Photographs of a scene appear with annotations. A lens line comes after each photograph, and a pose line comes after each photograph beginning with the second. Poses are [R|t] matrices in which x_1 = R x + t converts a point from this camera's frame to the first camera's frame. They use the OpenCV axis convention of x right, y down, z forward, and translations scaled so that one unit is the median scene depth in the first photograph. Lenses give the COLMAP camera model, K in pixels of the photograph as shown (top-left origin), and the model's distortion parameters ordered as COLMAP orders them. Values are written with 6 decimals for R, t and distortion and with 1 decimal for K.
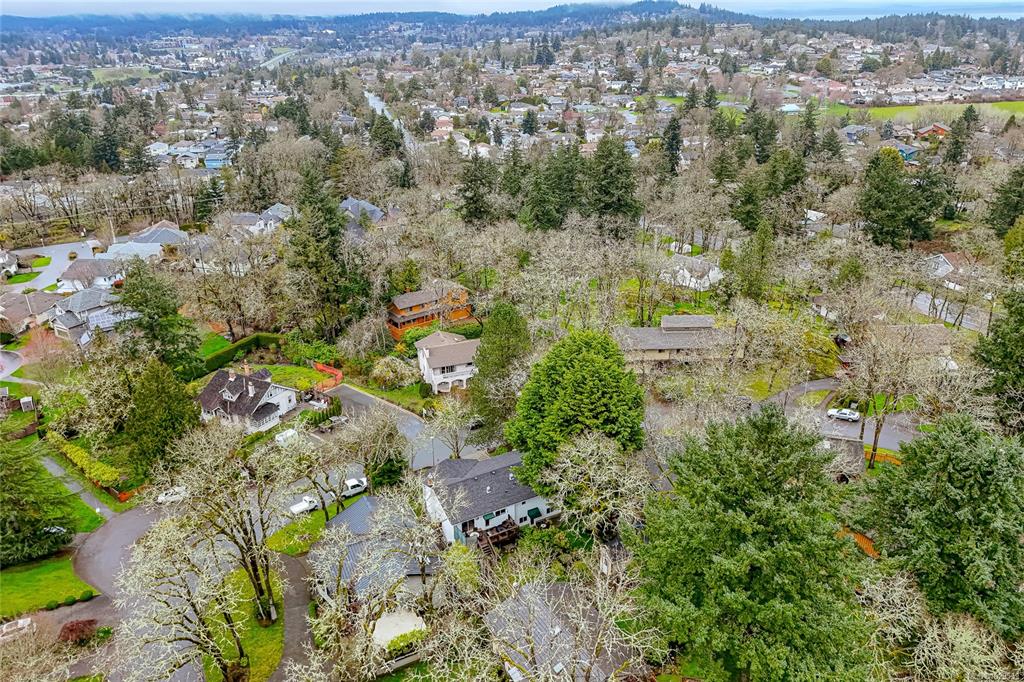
lens RADIAL K [[708.1, 0, 512.0], [0, 708.1, 341.0], [0, 0, 1]] dist [-0.000461, -0.000138]
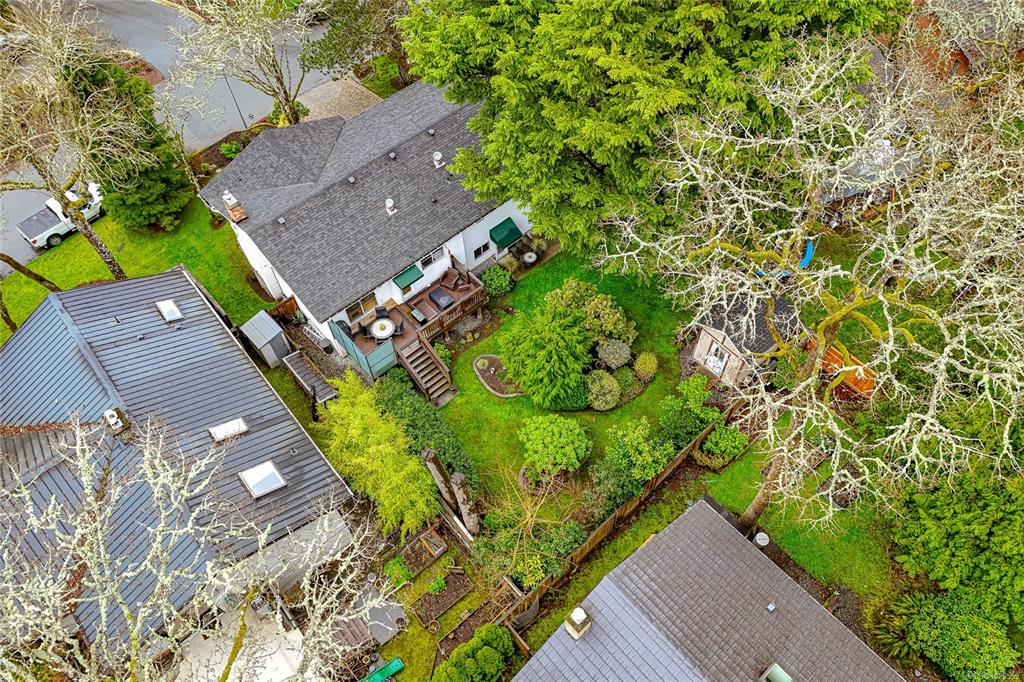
lens RADIAL K [[708.1, 0, 512.0], [0, 708.1, 341.0], [0, 0, 1]] dist [-0.000461, -0.000138]
pose [[0.973471, -0.195125, 0.119505, -0.029328], [0.091586, 0.810901, 0.577972, 0.047871], [-0.209683, -0.551694, 0.807259, 0.621987]]
